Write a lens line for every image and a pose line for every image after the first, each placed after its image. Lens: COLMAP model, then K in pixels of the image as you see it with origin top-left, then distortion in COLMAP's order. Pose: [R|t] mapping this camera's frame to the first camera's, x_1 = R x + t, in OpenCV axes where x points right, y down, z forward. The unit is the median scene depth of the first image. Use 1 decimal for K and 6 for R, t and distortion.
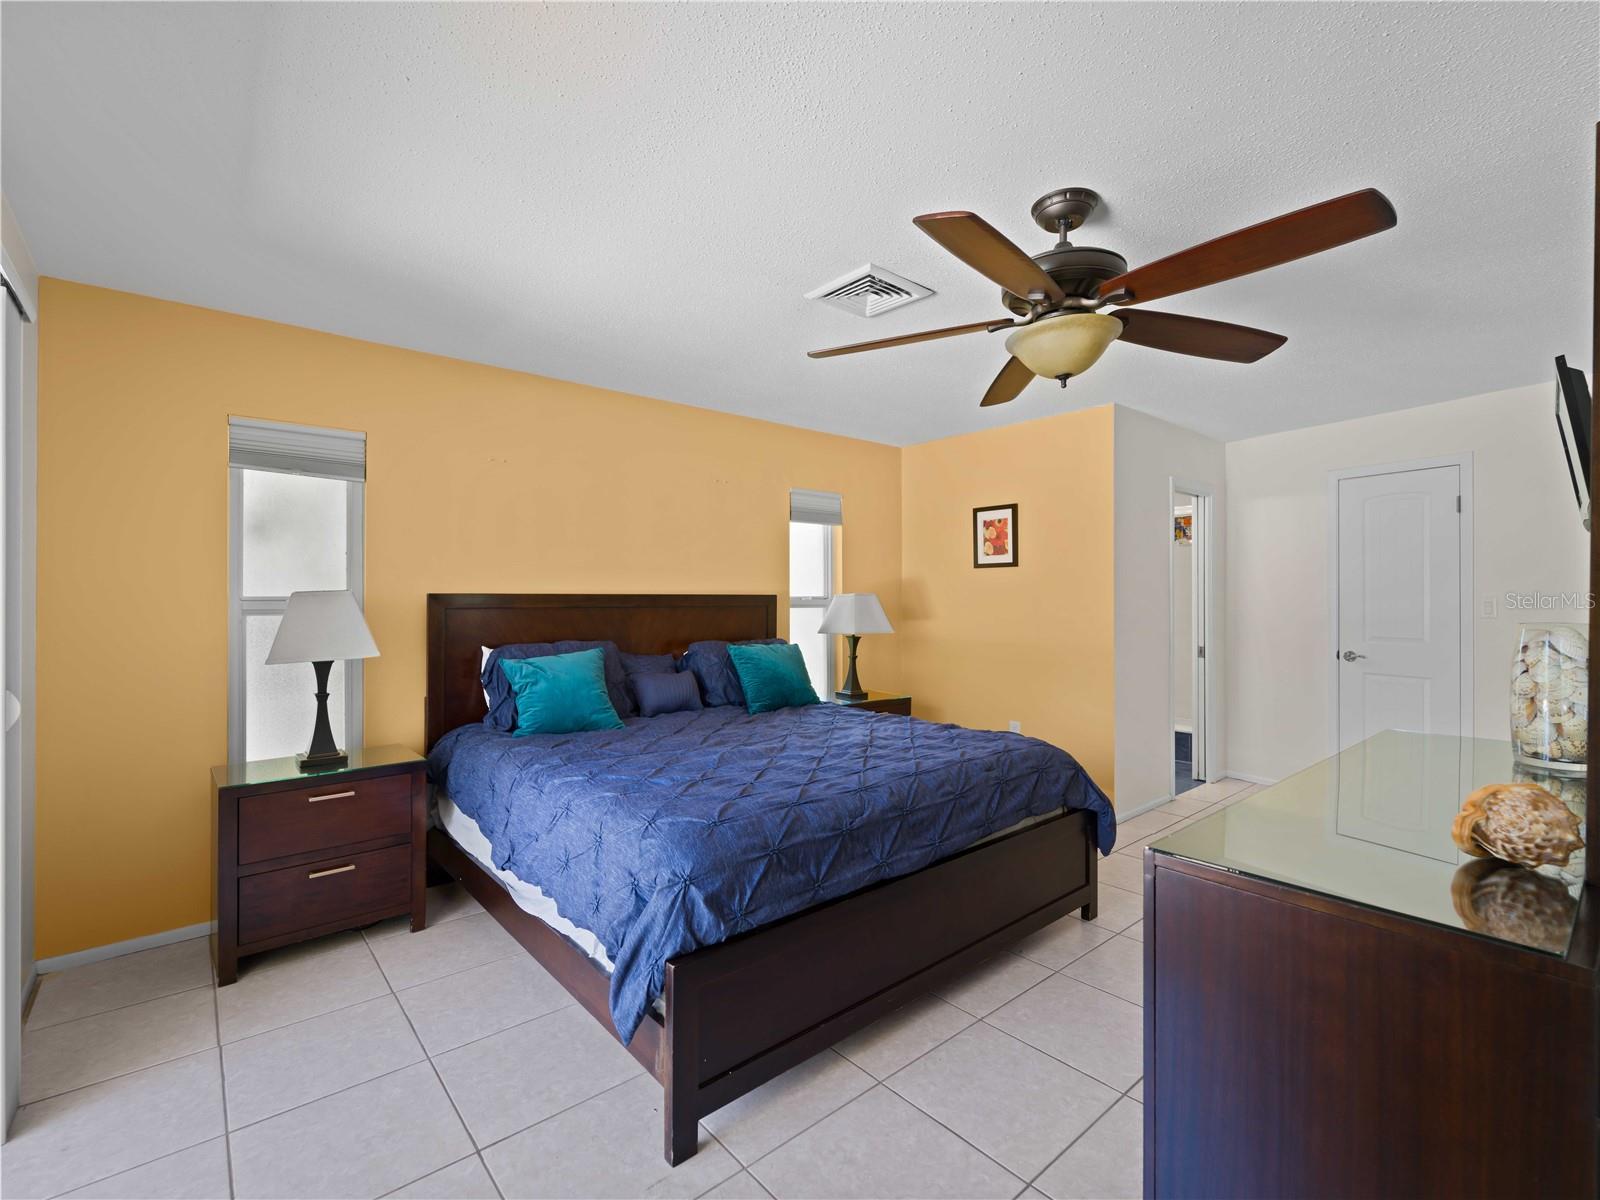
lens RADIAL K [[720.5, 0, 799.2], [0, 720.5, 599.2], [0, 0, 1]] dist [0.002969, -0.001283]
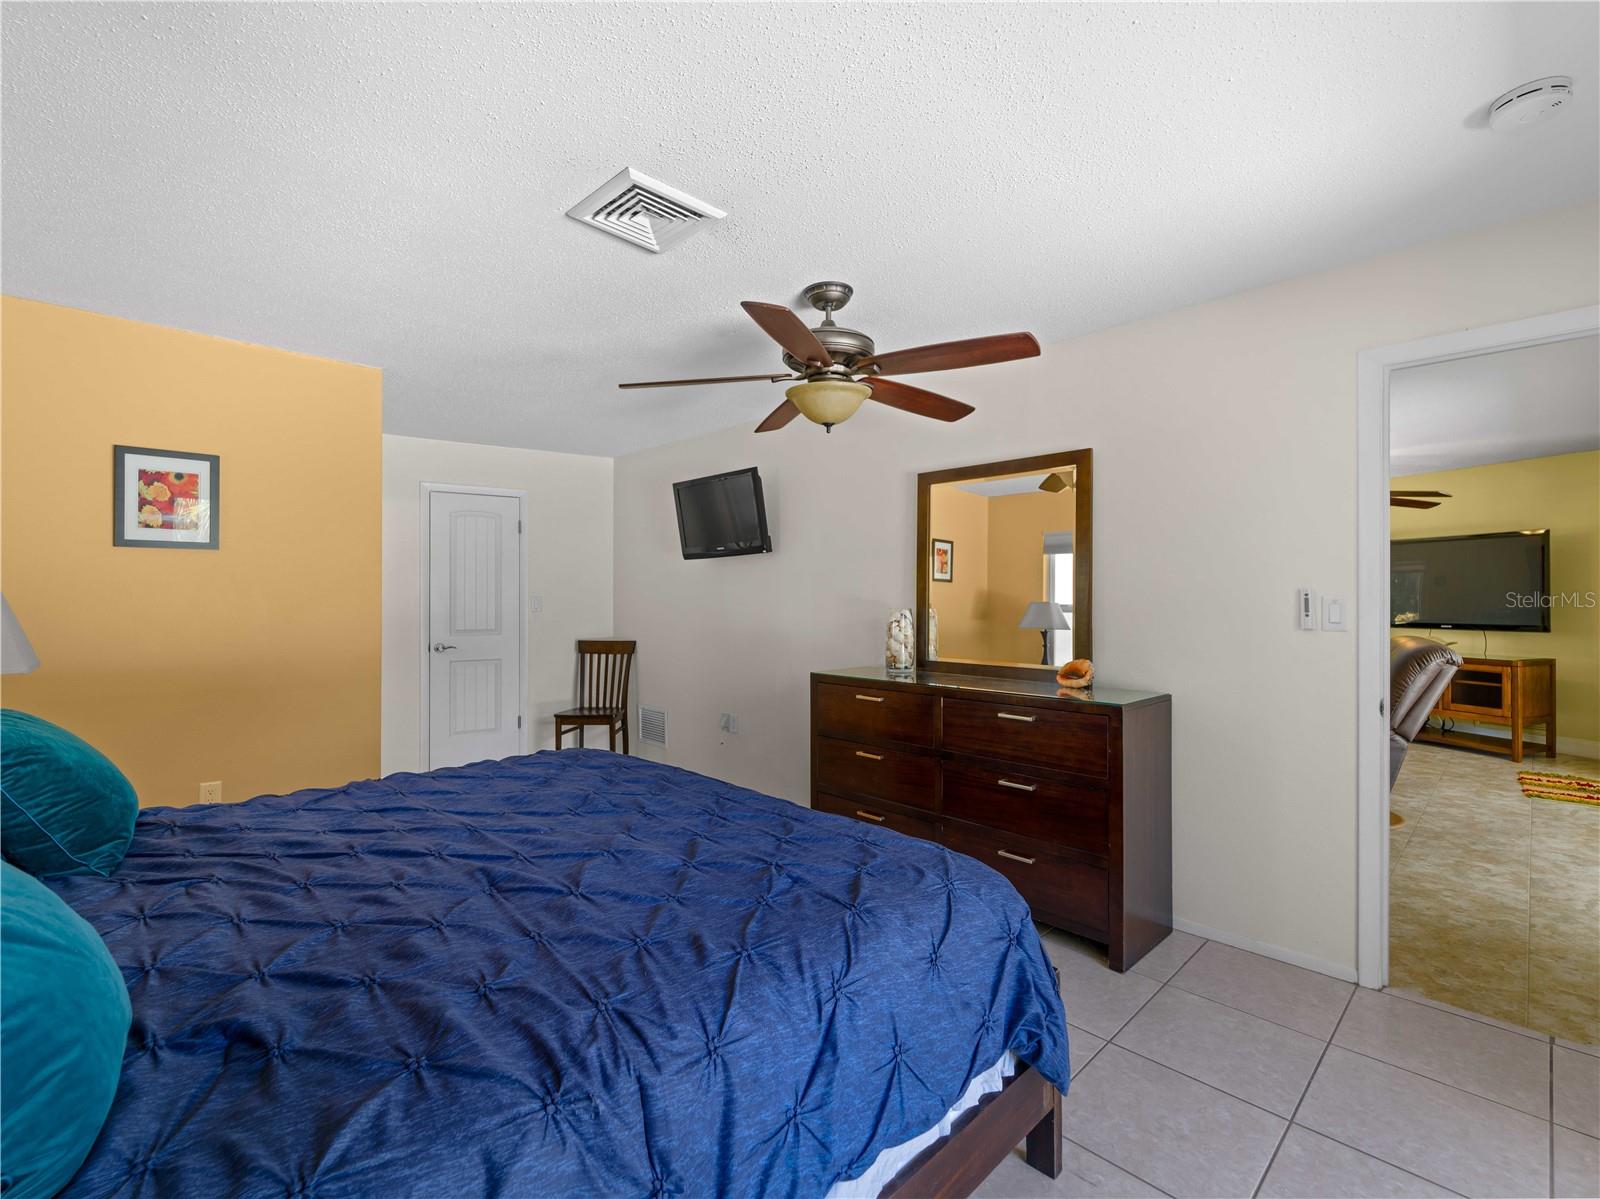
lens RADIAL K [[695.2, 0, 757.0], [0, 695.2, 589.1], [0, 0, 1]] dist [-0.024738, -0.000236]
pose [[-0.016770, 0.010274, 0.999807, -0.322877], [-0.002198, 0.999944, -0.010312, -0.004041], [-0.999857, -0.002371, -0.016747, 0.496311]]
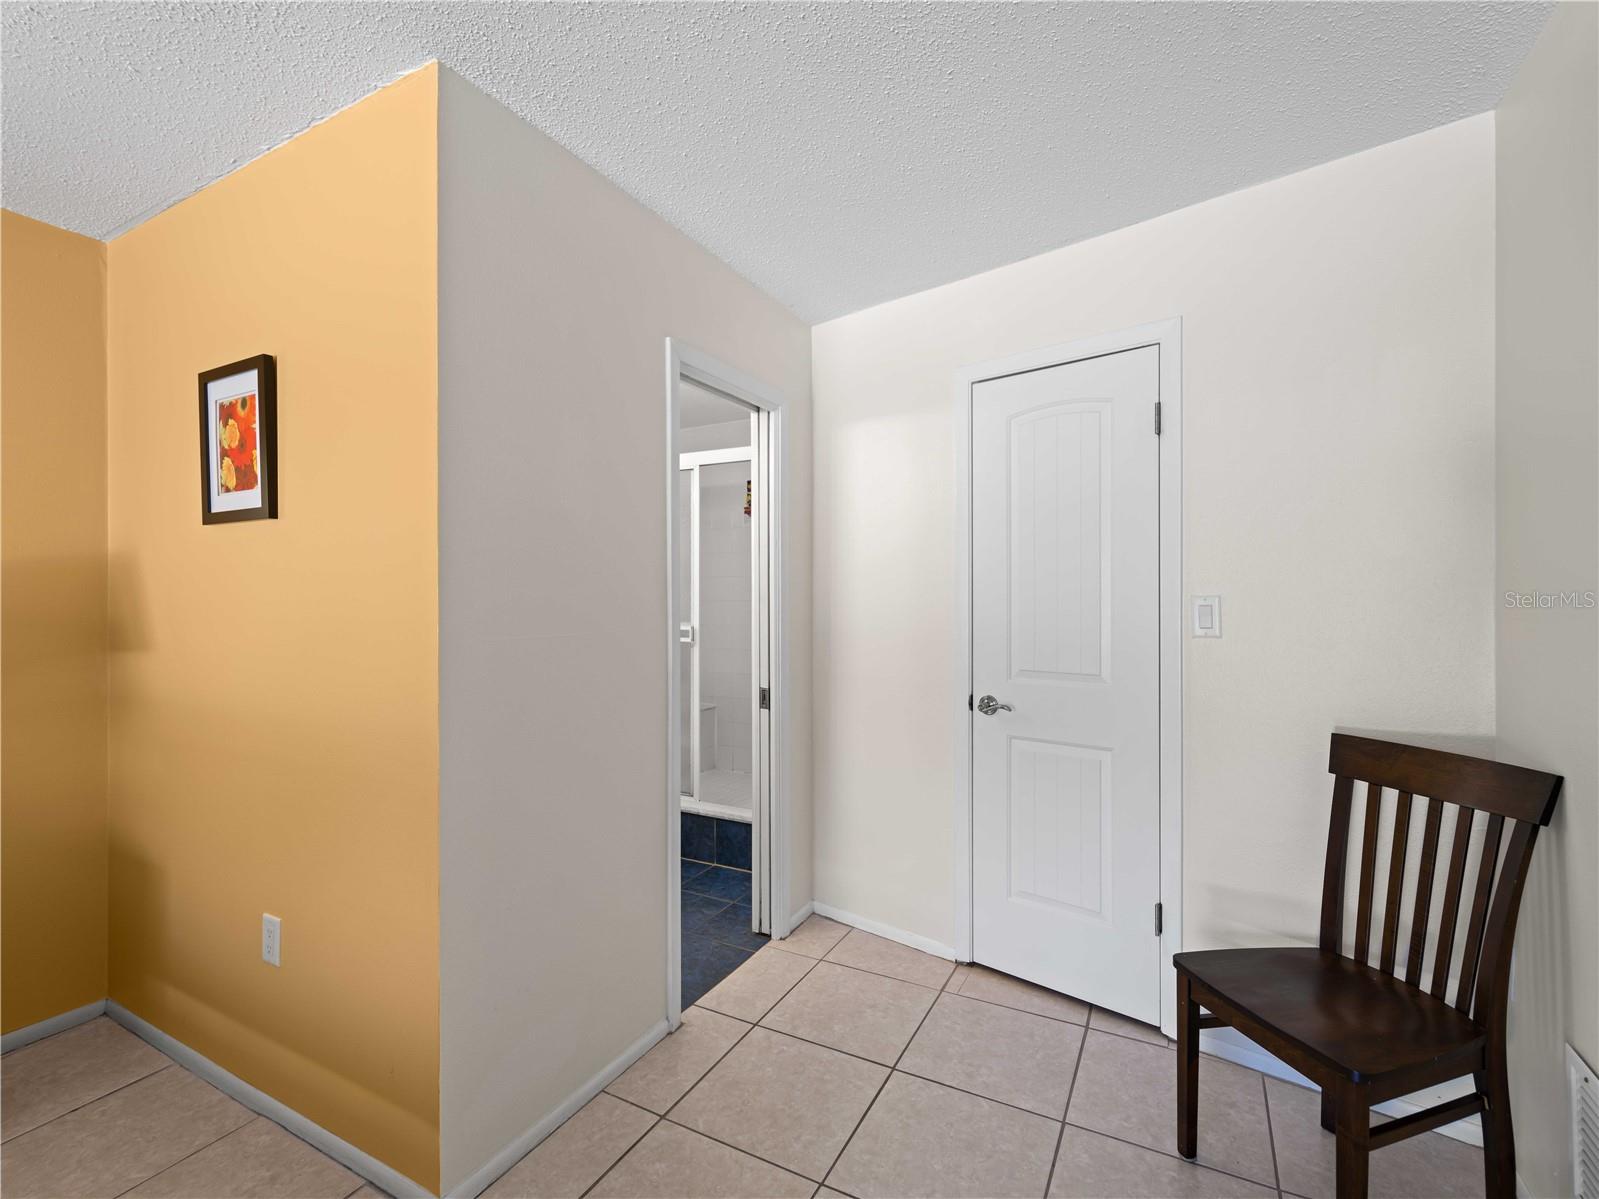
lens RADIAL K [[720.0, 0, 798.7], [0, 720.0, 598.7], [0, 0, 1]] dist [0.002969, -0.001283]
pose [[0.931103, -0.000708, 0.364757, 0.410931], [0.001161, 0.999999, -0.001022, -0.001287], [-0.364756, 0.001375, 0.931102, 0.519476]]
